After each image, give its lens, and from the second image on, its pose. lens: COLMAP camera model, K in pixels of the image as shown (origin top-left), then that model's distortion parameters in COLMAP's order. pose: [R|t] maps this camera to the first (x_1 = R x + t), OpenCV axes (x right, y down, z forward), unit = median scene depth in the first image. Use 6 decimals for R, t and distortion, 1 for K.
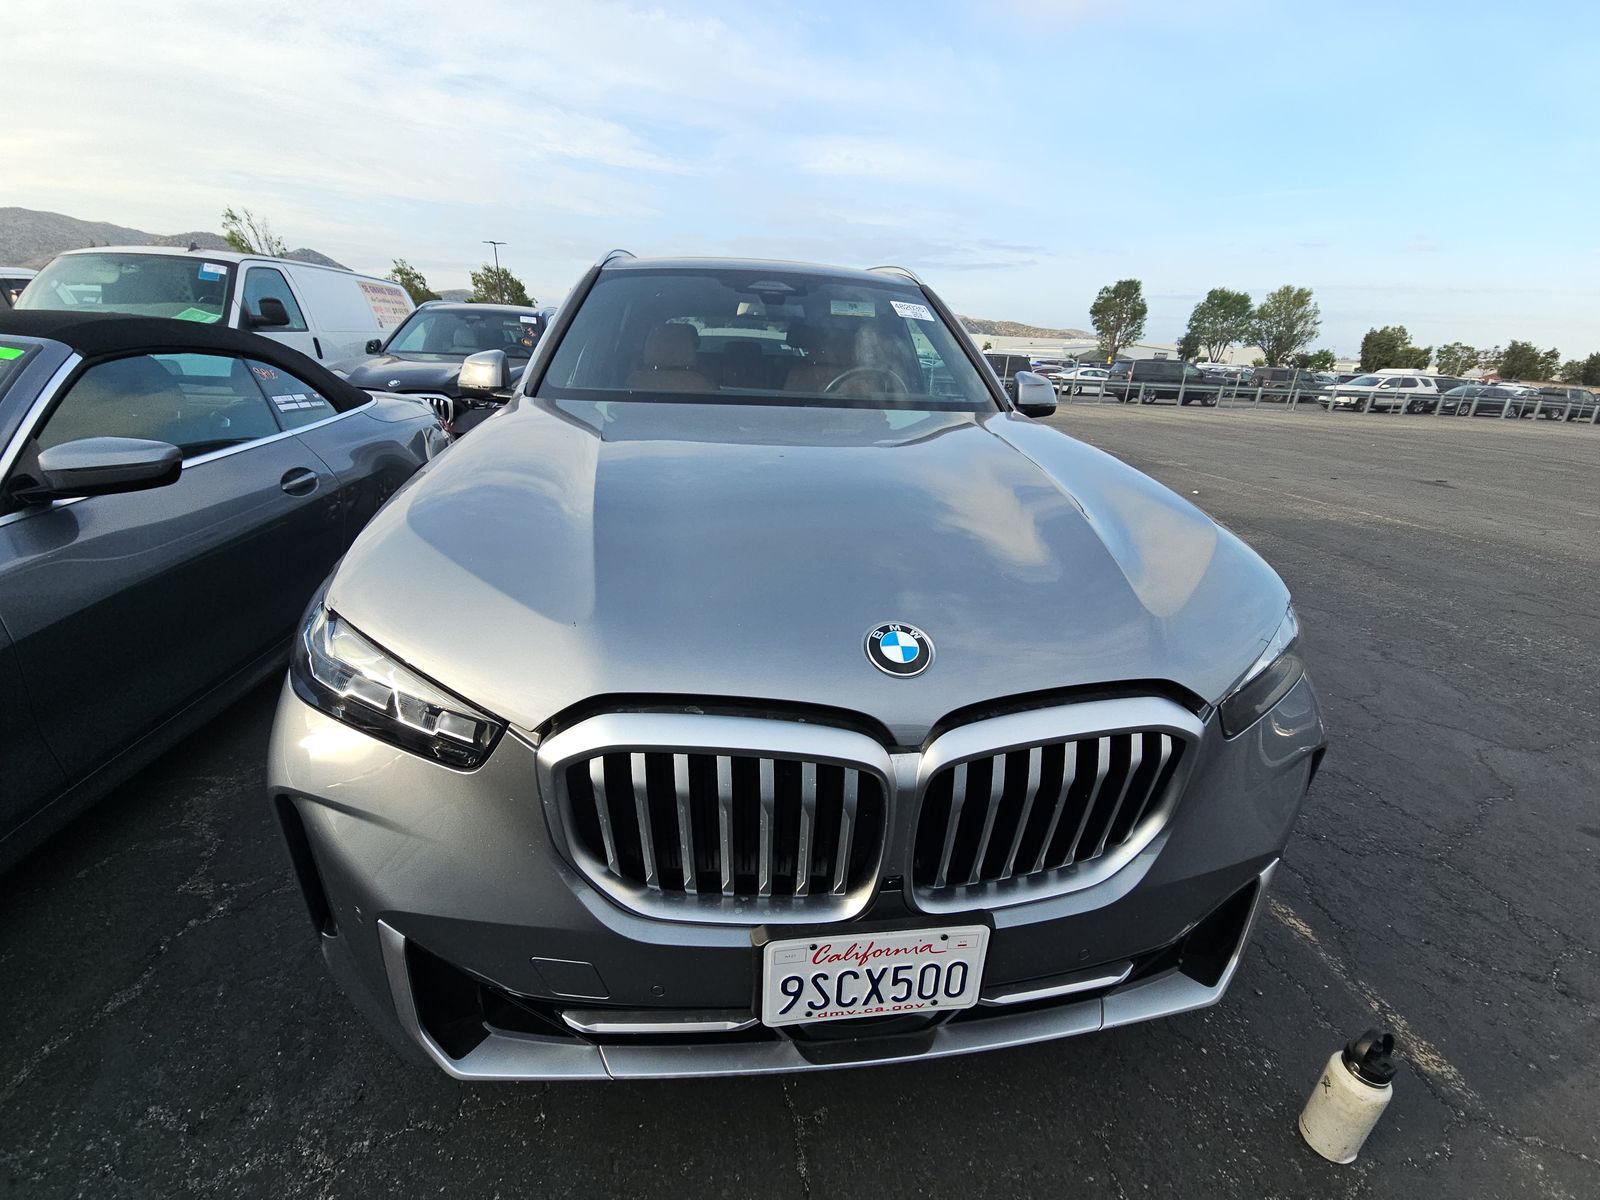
lens RADIAL K [[668.1, 0, 820.3], [0, 668.1, 671.0], [0, 0, 1]] dist [0.023695, -0.017241]
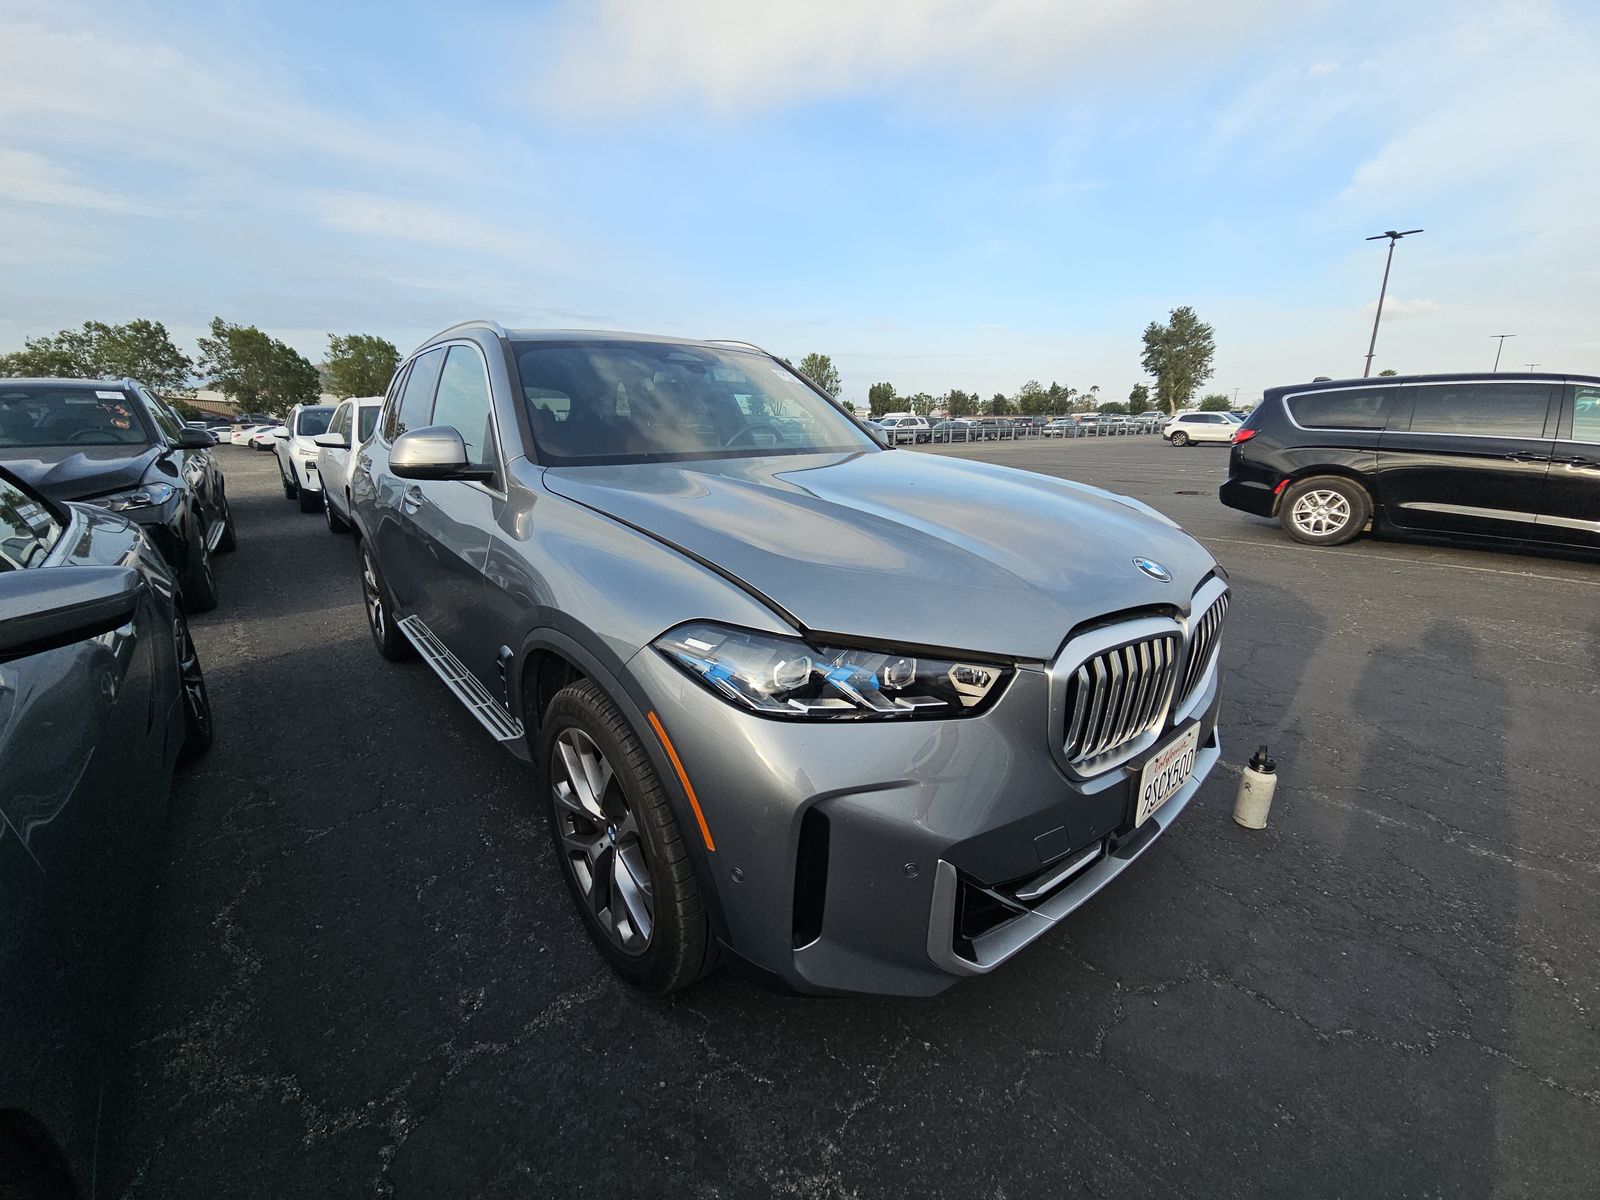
lens RADIAL K [[668.1, 0, 820.3], [0, 668.1, 671.0], [0, 0, 1]] dist [0.023695, -0.017241]
pose [[0.811304, -0.244250, 0.531157, -0.137296], [0.282067, 0.959339, 0.010310, -0.004383], [-0.512078, 0.141458, 0.847211, 0.000261]]
